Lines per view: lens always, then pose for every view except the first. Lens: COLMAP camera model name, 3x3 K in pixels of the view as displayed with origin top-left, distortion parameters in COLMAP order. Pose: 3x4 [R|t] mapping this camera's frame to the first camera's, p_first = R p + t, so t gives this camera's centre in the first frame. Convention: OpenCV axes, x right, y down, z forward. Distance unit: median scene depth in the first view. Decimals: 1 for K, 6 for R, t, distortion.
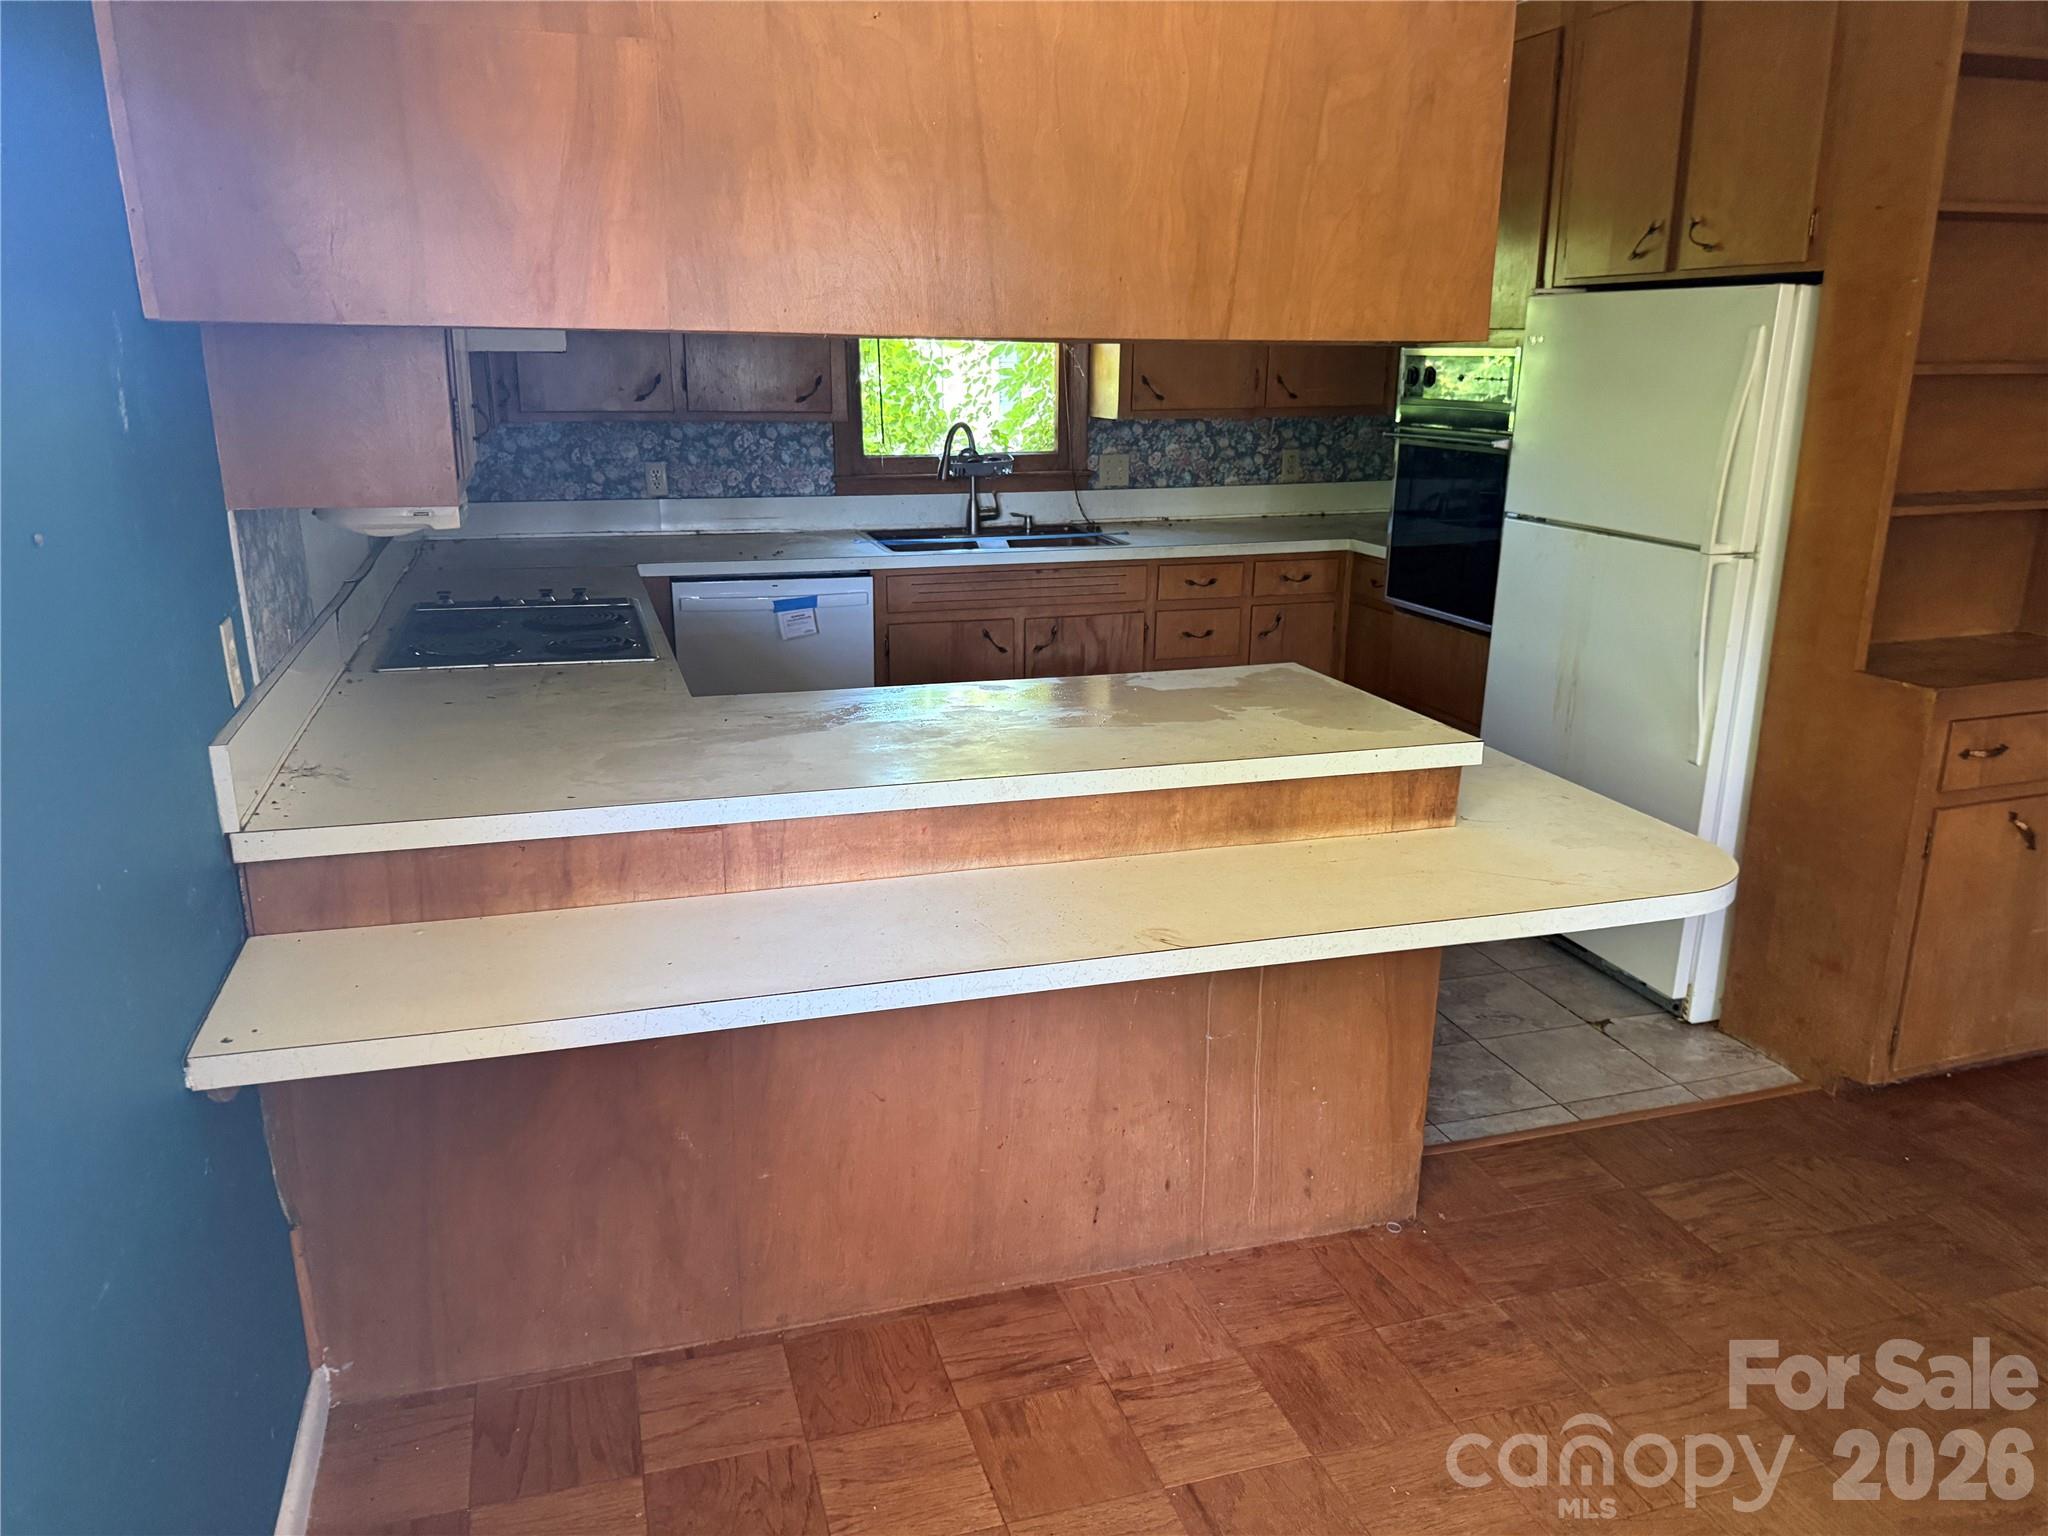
lens RADIAL K [[1447.2, 0, 1035.5], [0, 1447.2, 772.8], [0, 0, 1]] dist [0.071846, -0.099267]
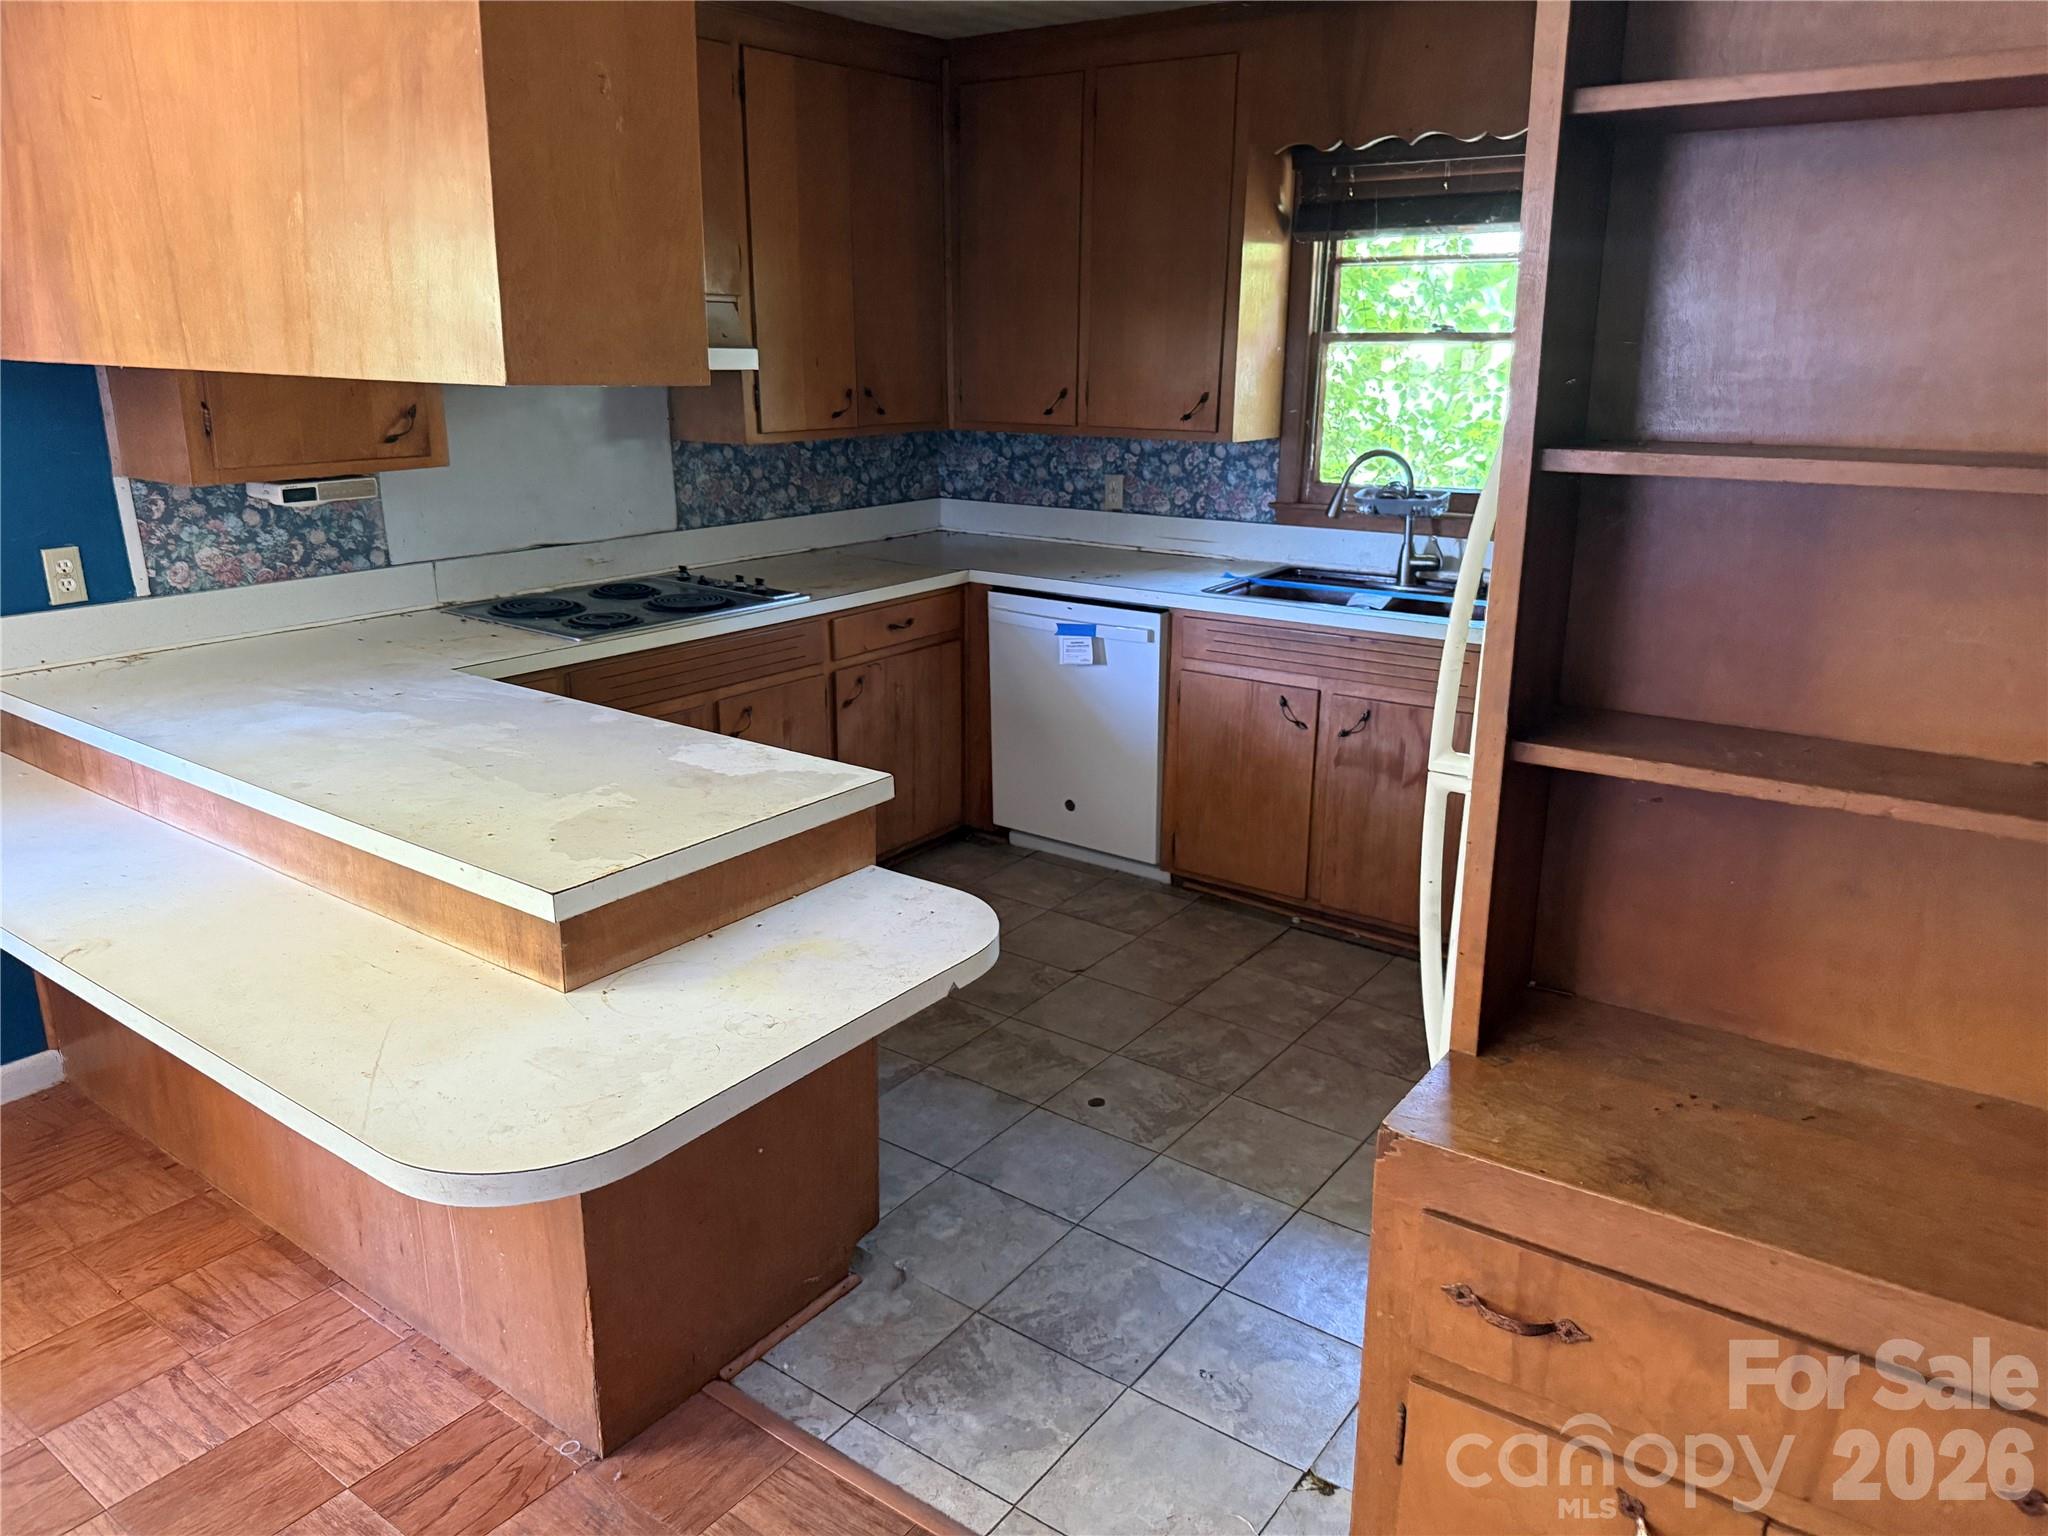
lens RADIAL K [[1447.2, 0, 1022.8], [0, 1447.2, 767.9], [0, 0, 1]] dist [0.071846, -0.099267]
pose [[0.582080, 0.223532, -0.781803, 0.534667], [-0.222484, 0.968564, 0.111283, -0.116980], [0.782102, 0.109163, 0.613514, 0.366170]]
